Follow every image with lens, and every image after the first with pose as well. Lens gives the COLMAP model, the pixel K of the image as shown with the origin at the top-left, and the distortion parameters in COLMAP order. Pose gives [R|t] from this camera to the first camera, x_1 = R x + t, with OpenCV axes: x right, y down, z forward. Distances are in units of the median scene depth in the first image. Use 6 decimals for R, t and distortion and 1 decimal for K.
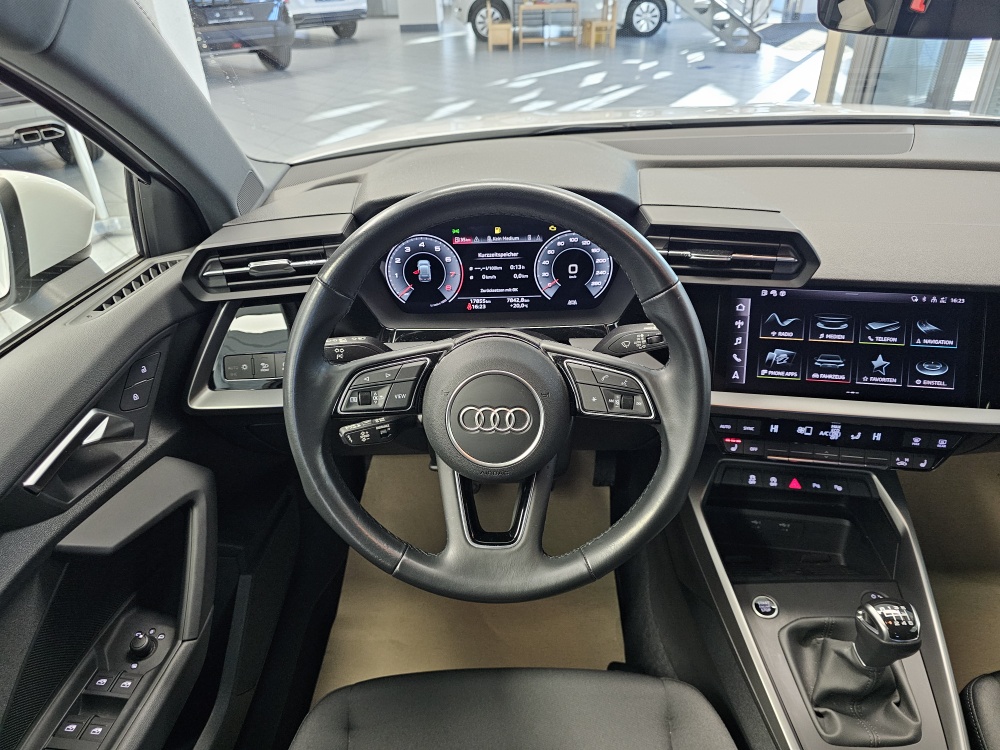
lens RADIAL K [[687.1, 0, 501.2], [0, 687.1, 368.1], [0, 0, 1]] dist [0.047698, -0.052314]
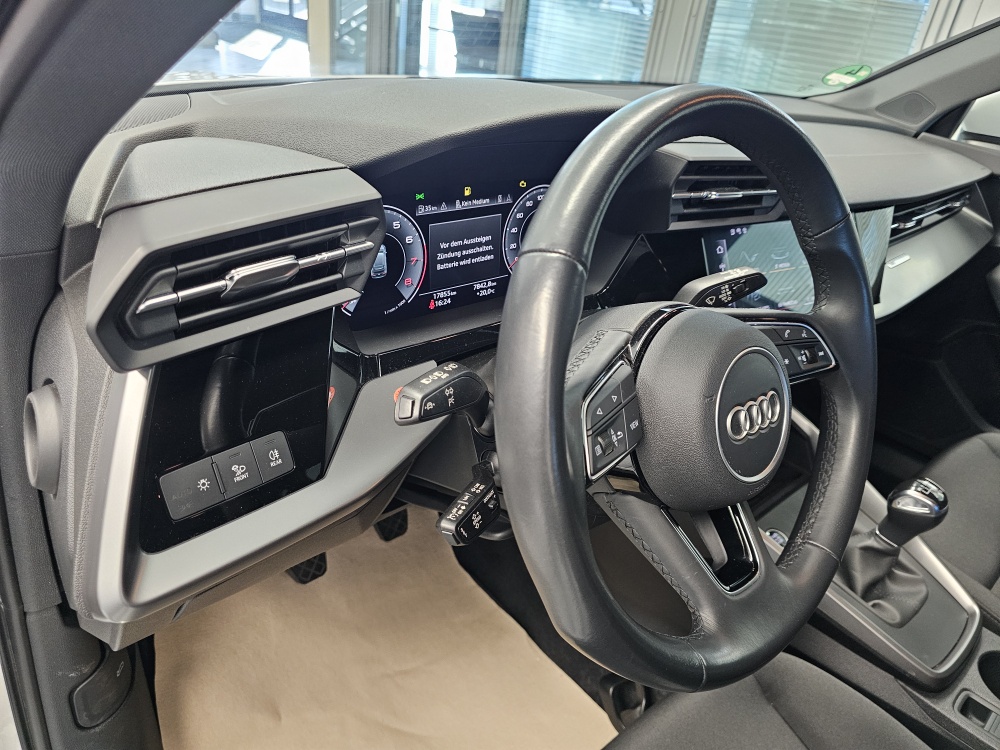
lens RADIAL K [[687.1, 0, 501.2], [0, 687.1, 368.1], [0, 0, 1]] dist [0.047698, -0.052314]
pose [[0.735854, -0.226986, 0.637963, -0.481636], [0.231417, 0.969715, 0.078096, -0.067635], [-0.636369, 0.090168, 0.766097, 0.435135]]
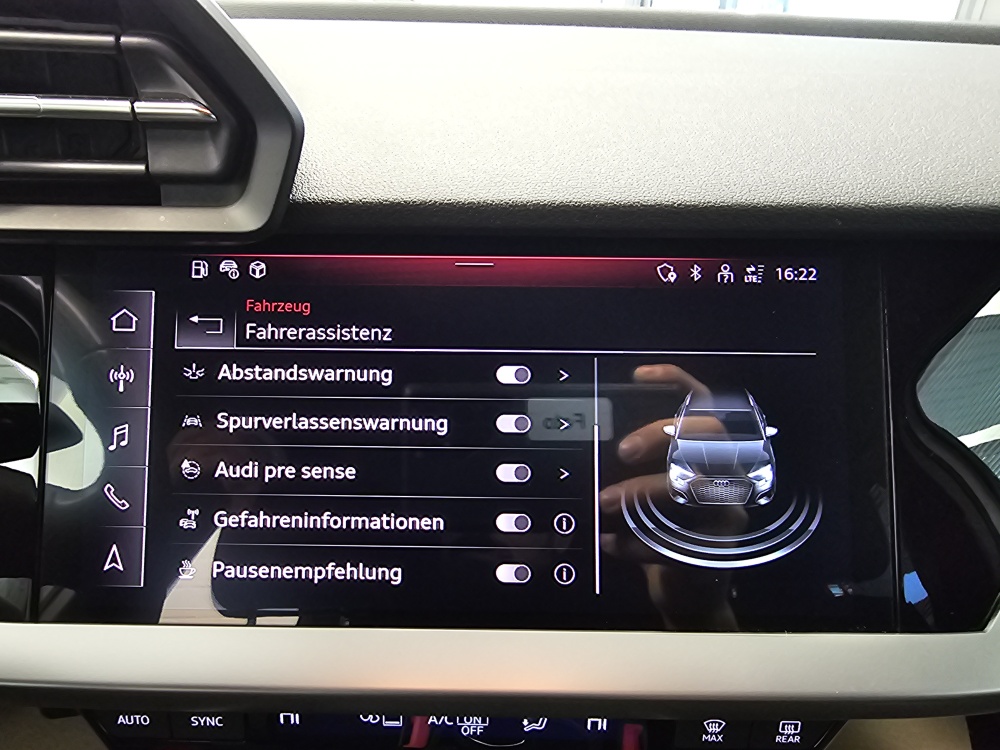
lens RADIAL K [[677.8, 0, 475.4], [0, 677.8, 368.6], [0, 0, 1]] dist [-0.002440, -0.002195]
pose [[0.984597, -0.036516, 0.170984, 0.405979], [0.051029, 0.995385, -0.081267, -0.034126], [-0.167228, 0.088740, 0.981917, 0.640537]]
